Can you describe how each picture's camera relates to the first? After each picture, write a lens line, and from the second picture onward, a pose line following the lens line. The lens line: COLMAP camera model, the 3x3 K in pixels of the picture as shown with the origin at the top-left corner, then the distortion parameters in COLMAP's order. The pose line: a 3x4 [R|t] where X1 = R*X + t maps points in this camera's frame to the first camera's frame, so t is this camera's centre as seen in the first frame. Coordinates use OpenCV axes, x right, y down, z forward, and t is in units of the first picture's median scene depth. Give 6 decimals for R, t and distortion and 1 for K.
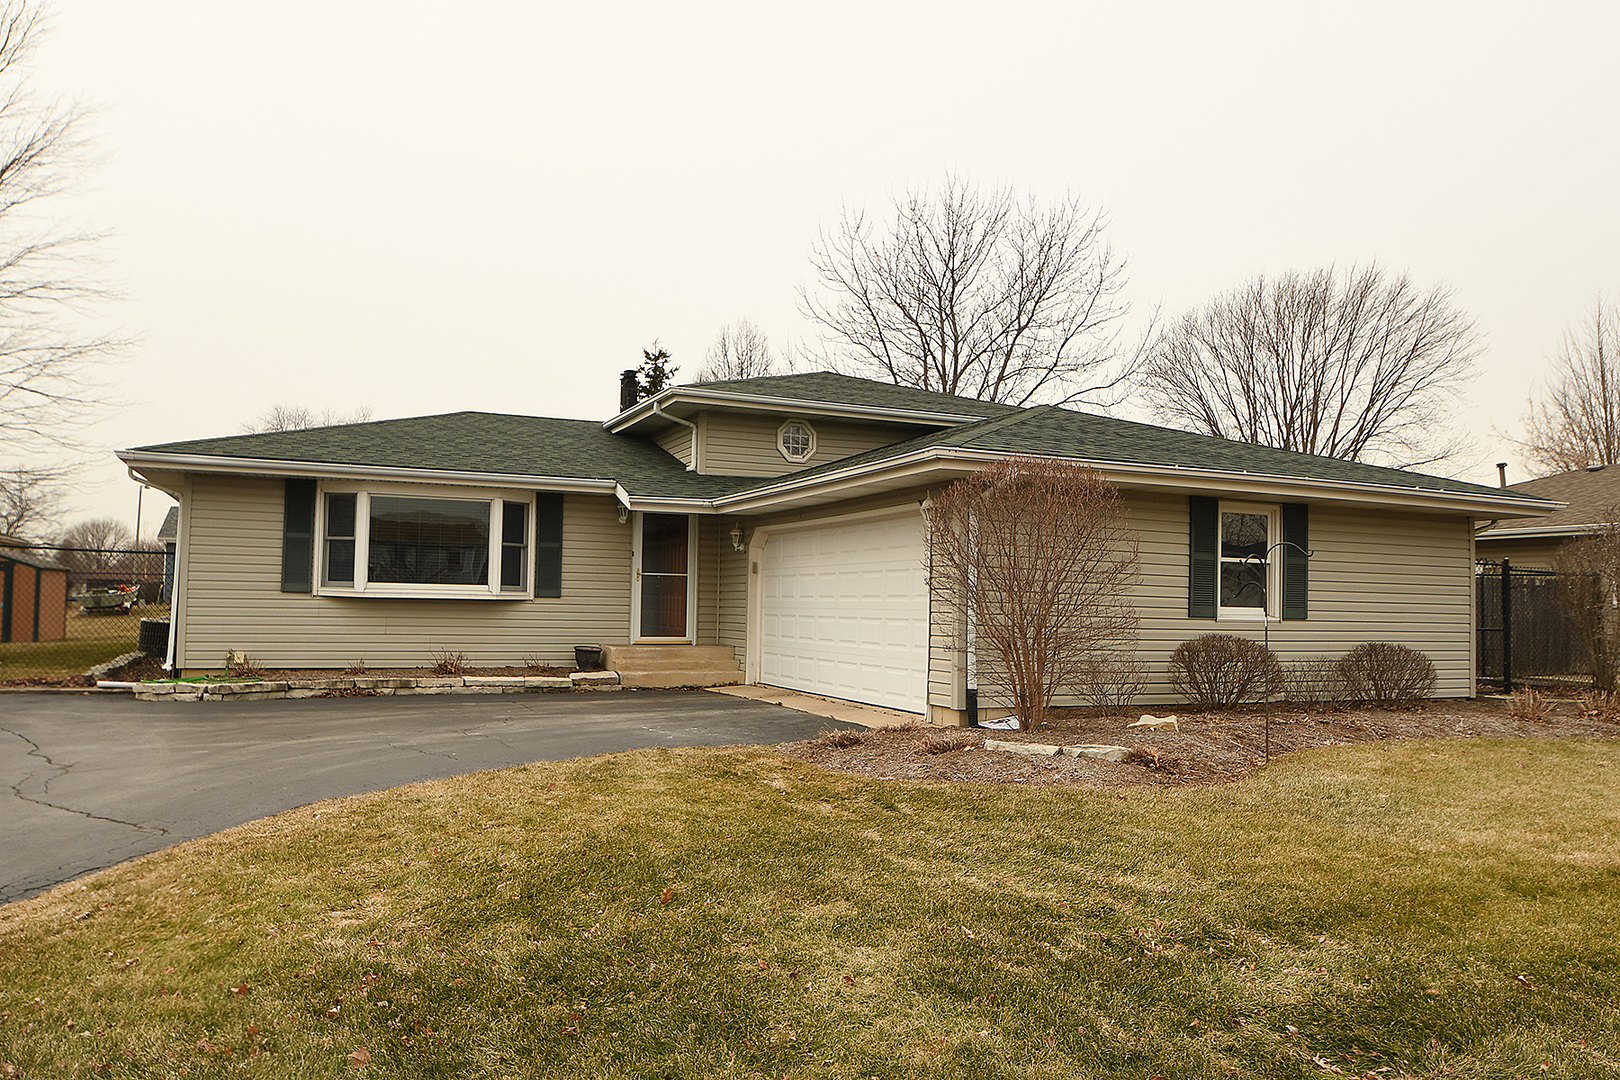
lens RADIAL K [[1075.4, 0, 787.3], [0, 1075.4, 545.4], [0, 0, 1]] dist [-0.040950, 0.003116]
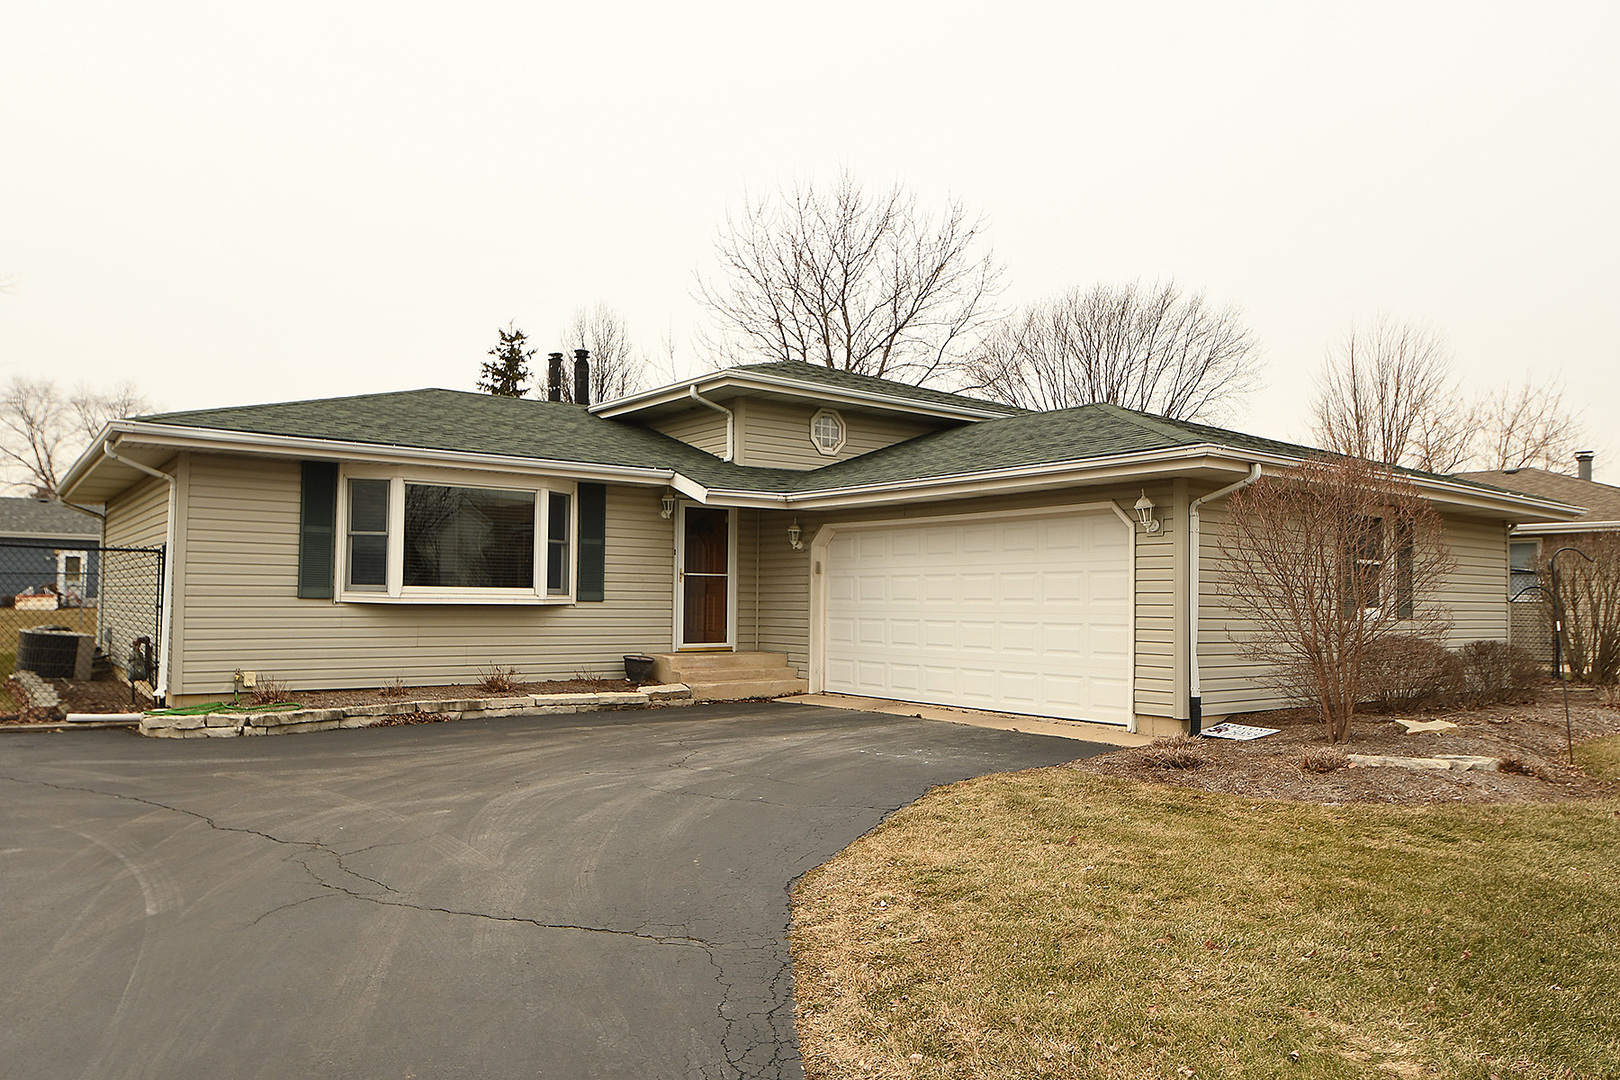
lens RADIAL K [[1075.4, 0, 787.3], [0, 1075.4, 545.4], [0, 0, 1]] dist [-0.040950, 0.003116]
pose [[0.974614, 0.004194, 0.223852, -0.265747], [-0.005523, 0.999971, 0.005310, -0.003210], [-0.223824, -0.006412, 0.974609, 0.102104]]
